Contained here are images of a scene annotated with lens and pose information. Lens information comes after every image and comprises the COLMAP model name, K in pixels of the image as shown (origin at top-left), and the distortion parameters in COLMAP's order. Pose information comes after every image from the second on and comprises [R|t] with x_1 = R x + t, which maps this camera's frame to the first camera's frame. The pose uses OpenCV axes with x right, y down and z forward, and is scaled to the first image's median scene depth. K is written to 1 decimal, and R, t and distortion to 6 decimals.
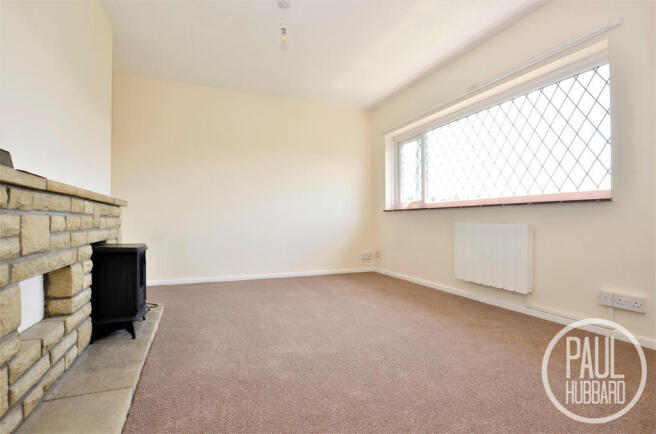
lens RADIAL K [[323.0, 0, 328.8], [0, 323.0, 219.2], [0, 0, 1]] dist [0.000275, -0.000214]
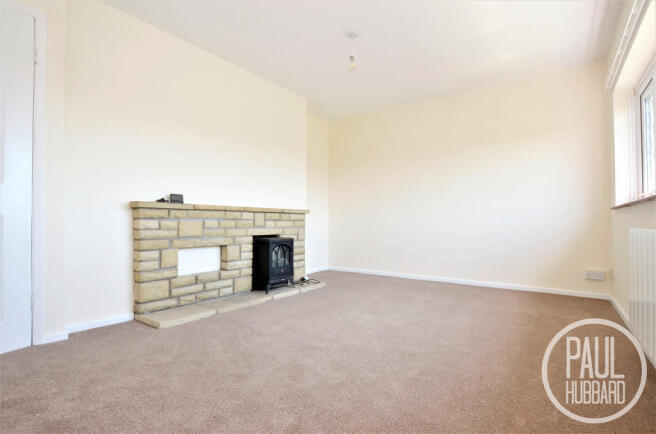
lens RADIAL K [[323.0, 0, 330.2], [0, 323.0, 217.5], [0, 0, 1]] dist [0.000275, -0.000214]
pose [[0.518812, -0.012451, -0.854798, 0.407103], [0.003460, 0.999916, -0.012464, -0.000516], [0.854882, 0.003509, 0.518811, 0.169590]]
